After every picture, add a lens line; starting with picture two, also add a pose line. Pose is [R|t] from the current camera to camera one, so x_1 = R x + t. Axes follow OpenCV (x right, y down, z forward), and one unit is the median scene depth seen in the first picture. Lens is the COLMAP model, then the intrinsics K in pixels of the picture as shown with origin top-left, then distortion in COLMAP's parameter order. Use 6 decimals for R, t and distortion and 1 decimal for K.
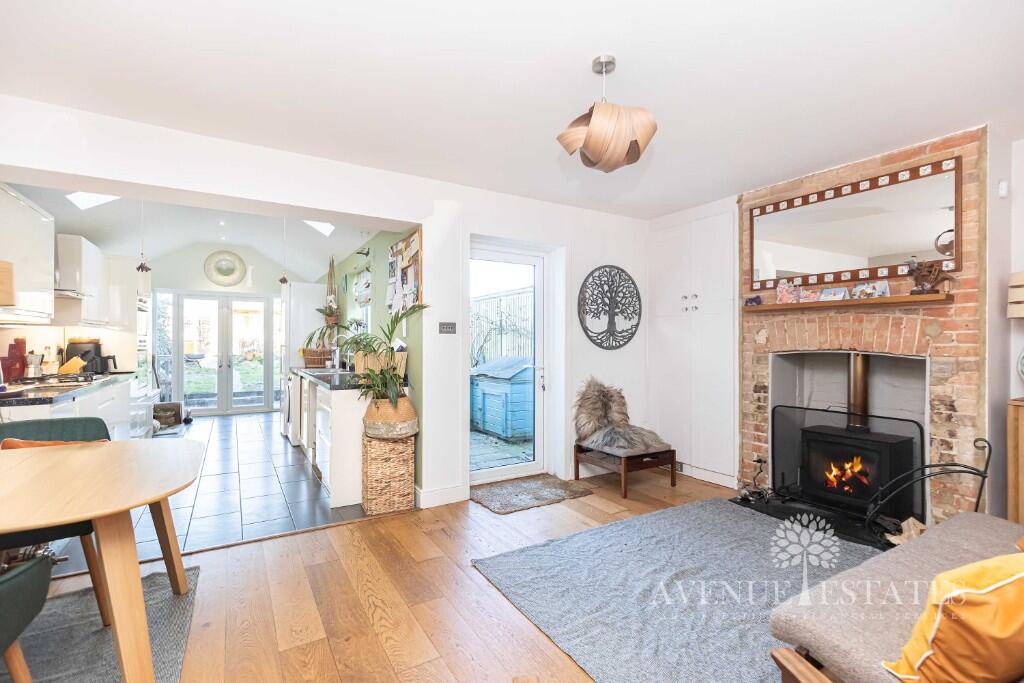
lens RADIAL K [[466.0, 0, 506.8], [0, 466.0, 343.3], [0, 0, 1]] dist [-0.000037, 0.001141]
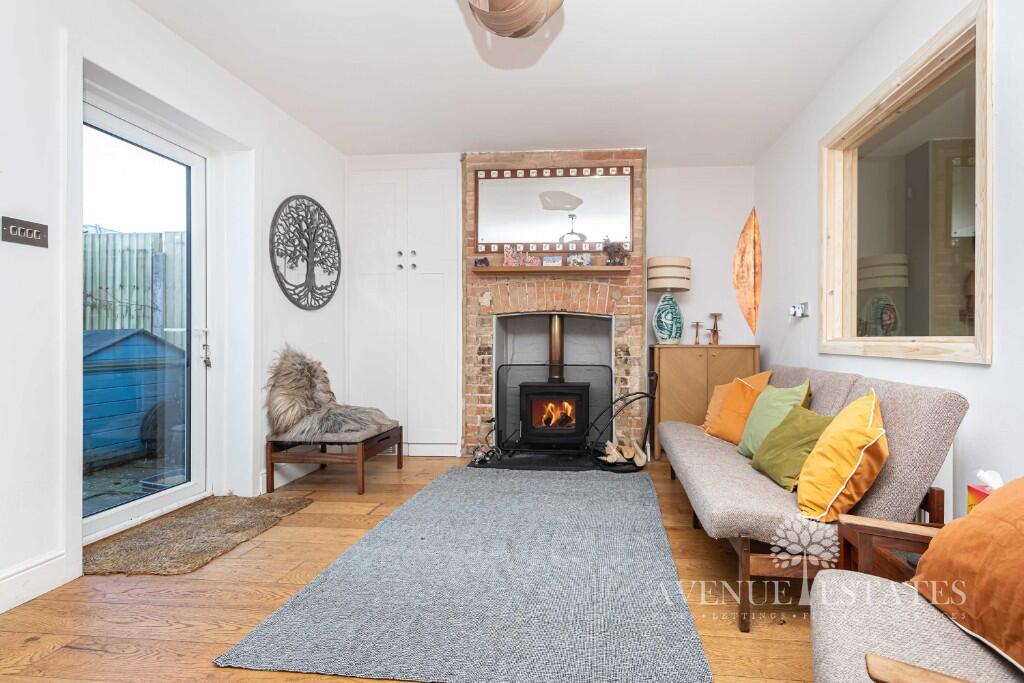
lens RADIAL K [[466.0, 0, 555.5], [0, 466.0, 344.0], [0, 0, 1]] dist [-0.000037, 0.001141]
pose [[0.584329, -0.005003, 0.811501, -0.186423], [-0.000366, 0.999979, 0.006428, 0.076296], [-0.811517, -0.004053, 0.584315, 0.282883]]
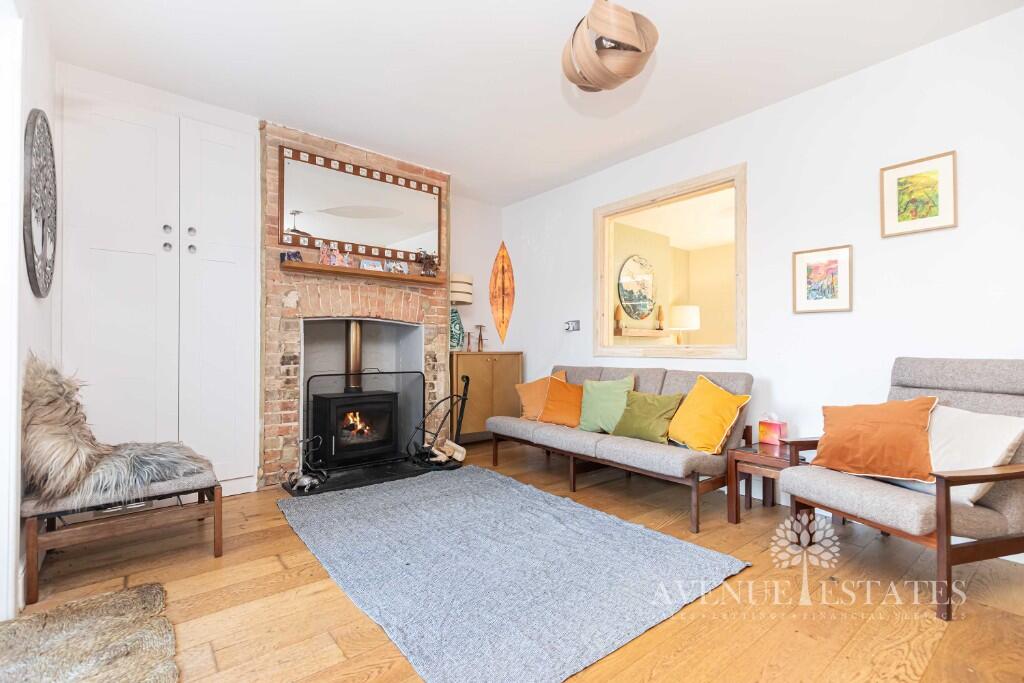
lens RADIAL K [[466.0, 0, 510.9], [0, 466.0, 344.9], [0, 0, 1]] dist [-0.000037, 0.001141]
pose [[-0.151792, 0.007463, 0.988384, -0.367367], [0.000211, 0.999972, -0.007518, 0.076375], [-0.988412, -0.000932, -0.151789, 0.724718]]
